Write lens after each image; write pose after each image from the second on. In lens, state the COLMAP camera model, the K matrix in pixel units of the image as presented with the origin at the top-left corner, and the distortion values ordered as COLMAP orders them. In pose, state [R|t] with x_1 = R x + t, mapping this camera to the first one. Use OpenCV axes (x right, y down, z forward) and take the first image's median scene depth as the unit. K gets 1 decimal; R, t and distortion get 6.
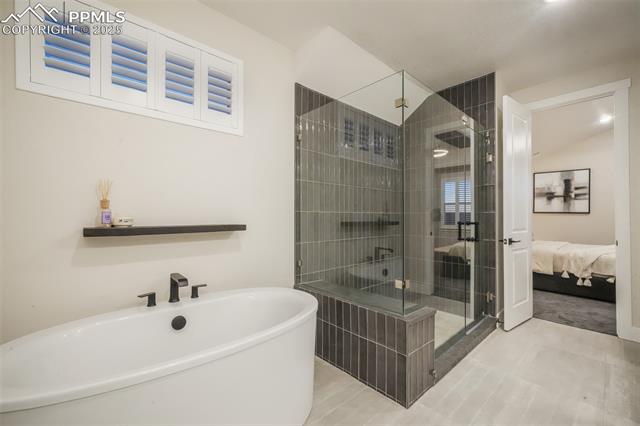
lens RADIAL K [[267.5, 0, 320.0], [0, 267.5, 213.0], [0, 0, 1]] dist [0.001553, 0.000184]
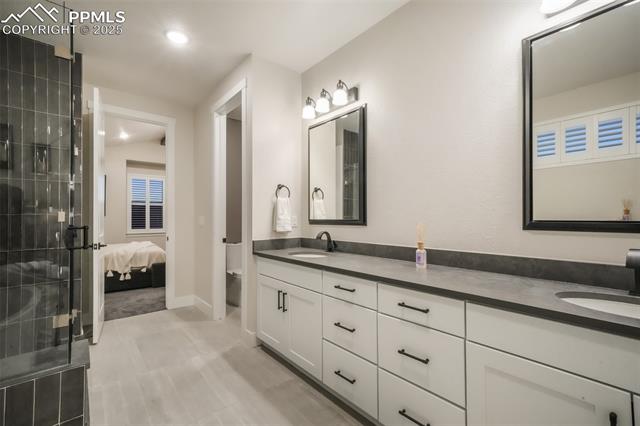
lens RADIAL K [[276.7, 0, 320.0], [0, 276.7, 213.0], [0, 0, 1]] dist [-0.000013, 0.000087]
pose [[0.028306, 0.014880, 0.999489, -0.216478], [-0.004541, 0.999881, -0.014757, 0.002627], [-0.999589, -0.004121, 0.028371, 0.188760]]
